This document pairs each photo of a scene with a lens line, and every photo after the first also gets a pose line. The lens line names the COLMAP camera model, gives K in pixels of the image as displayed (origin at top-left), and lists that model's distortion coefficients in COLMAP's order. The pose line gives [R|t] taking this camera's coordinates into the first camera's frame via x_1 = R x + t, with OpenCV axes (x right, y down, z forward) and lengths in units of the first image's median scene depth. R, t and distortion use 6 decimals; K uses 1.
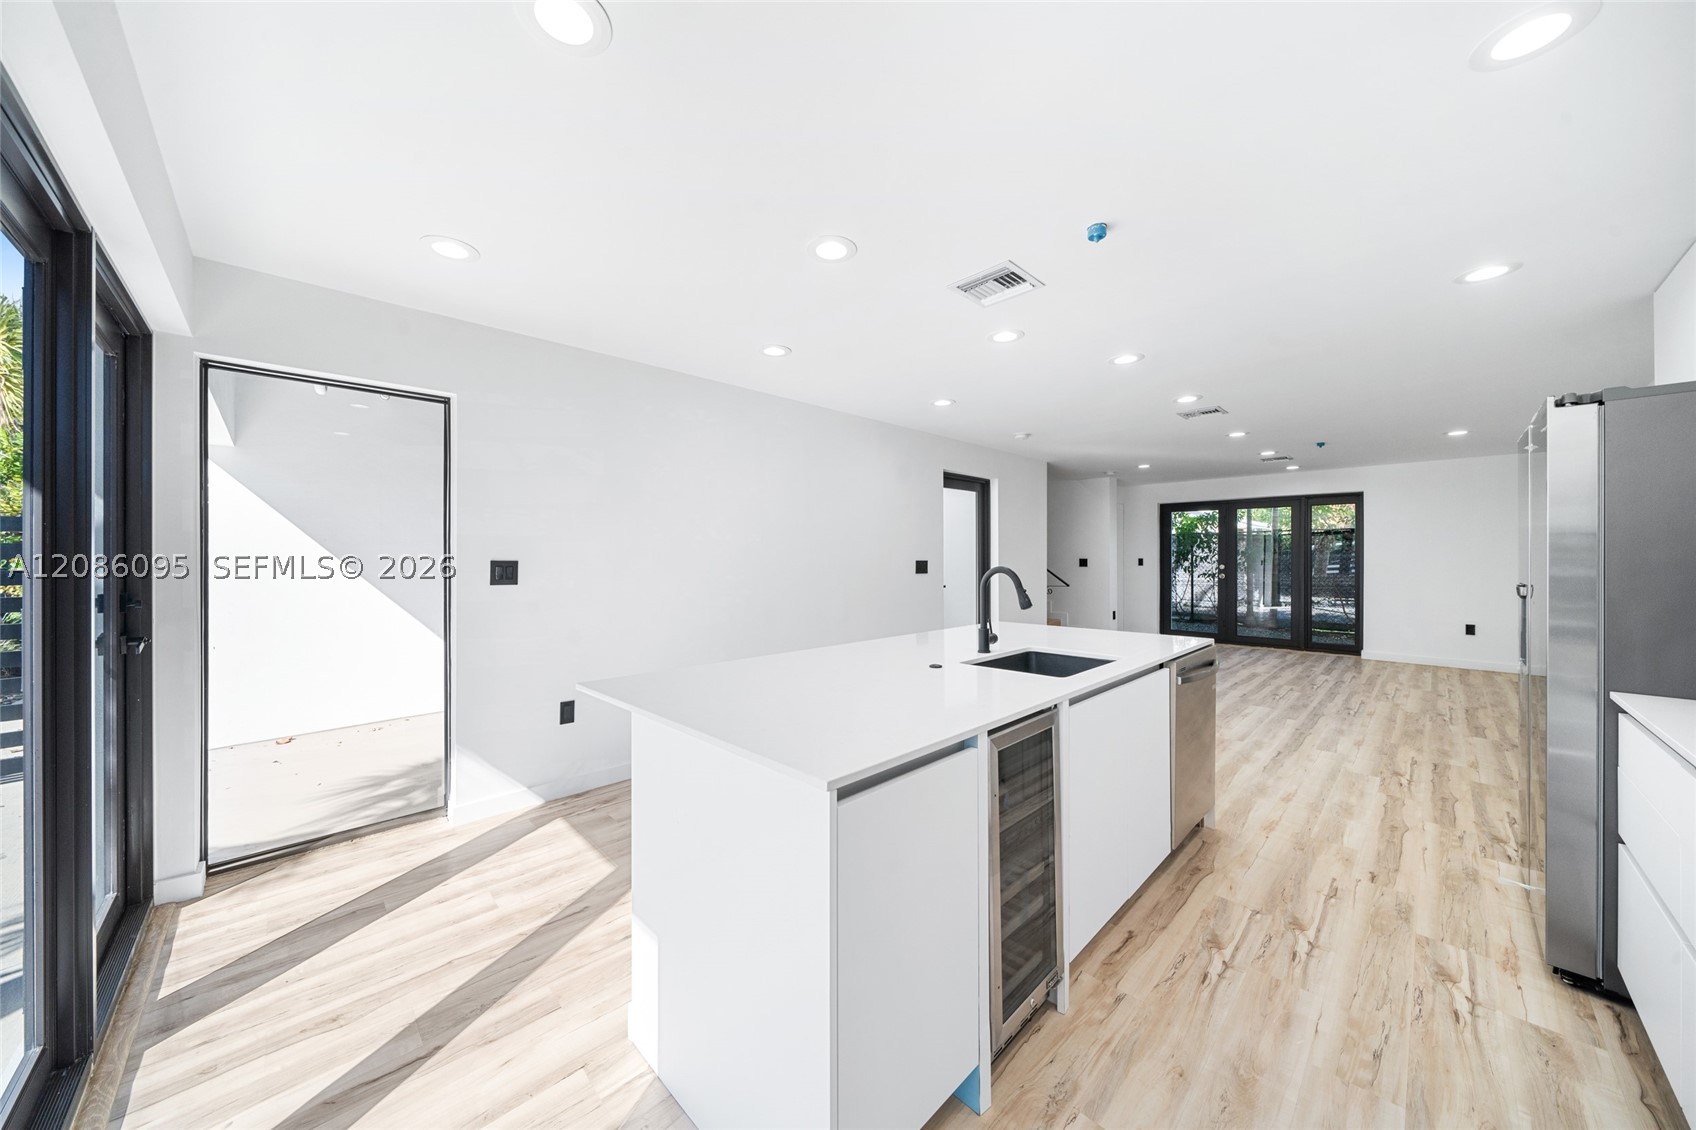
lens RADIAL K [[577.9, 0, 846.1], [0, 577.9, 562.1], [0, 0, 1]] dist [-0.000461, -0.000037]
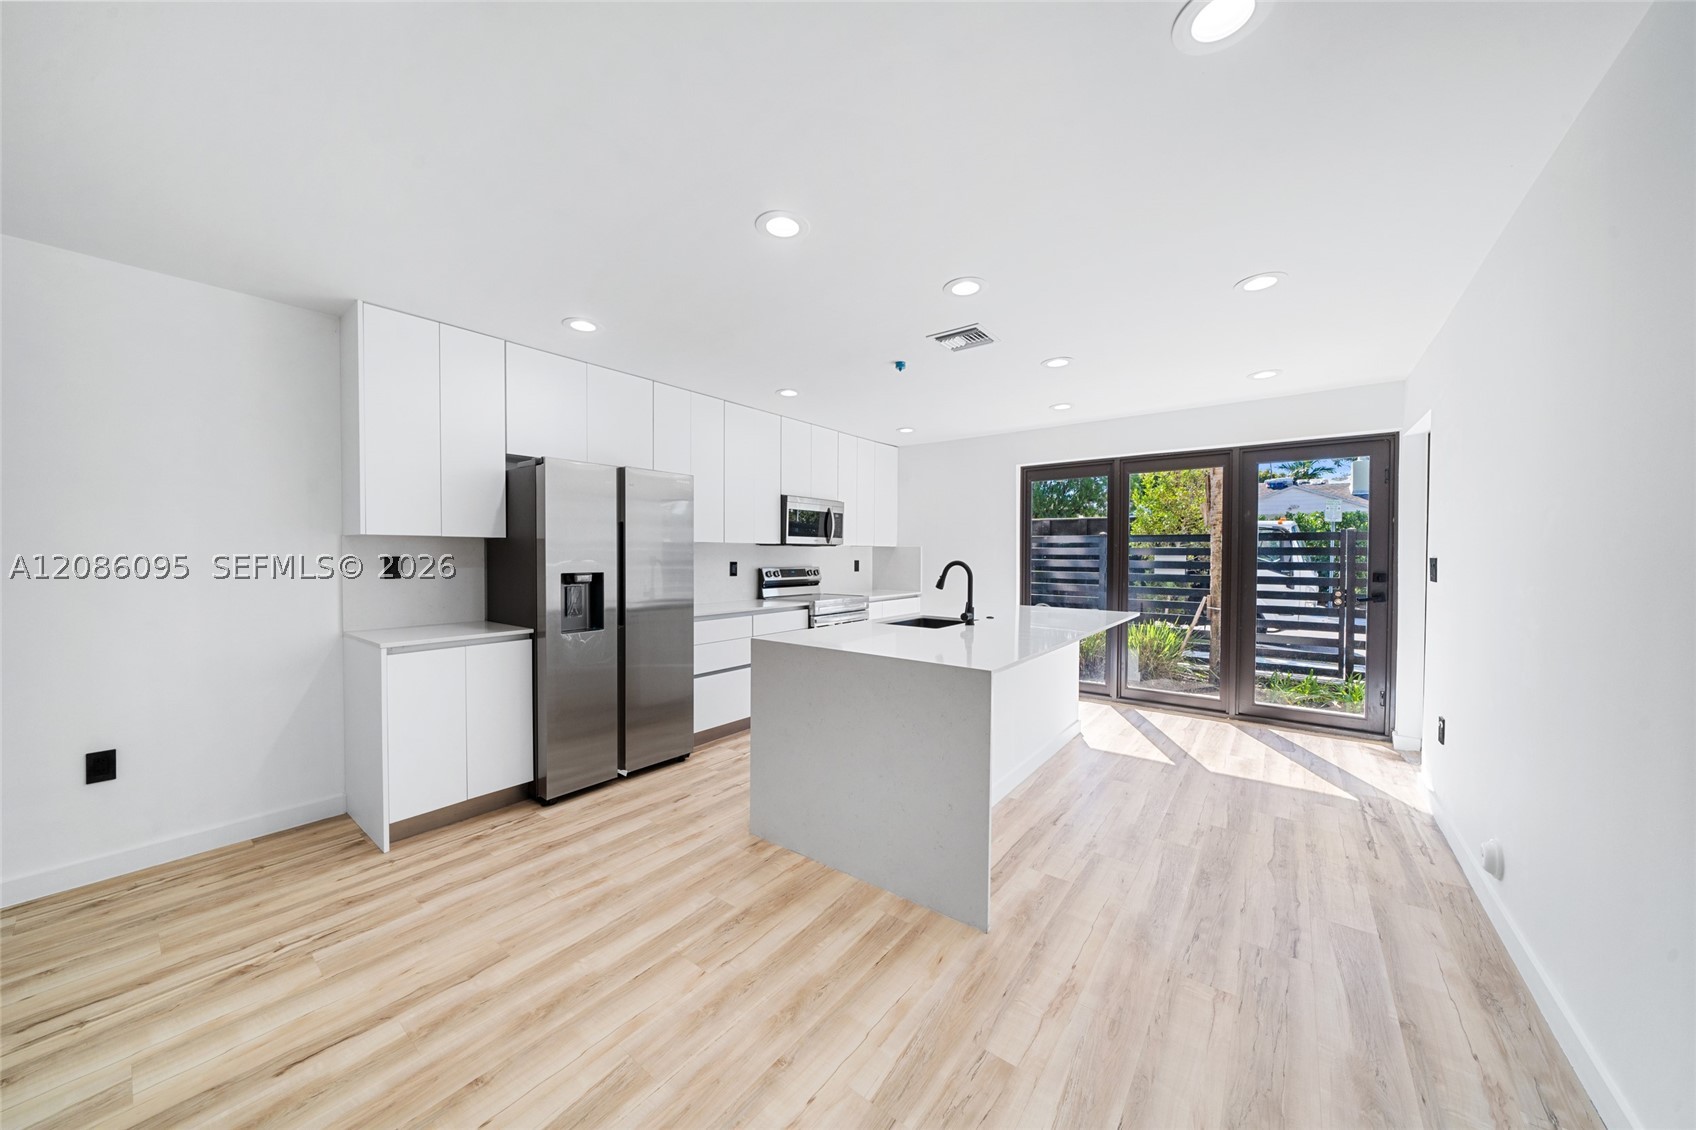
lens RADIAL K [[577.9, 0, 848.6], [0, 577.9, 562.7], [0, 0, 1]] dist [-0.000461, -0.000037]
pose [[-0.989027, 0.000147, -0.147734, 0.688018], [-0.002679, 0.999817, 0.018929, -0.012288], [0.147709, 0.019117, -0.988846, 2.197411]]
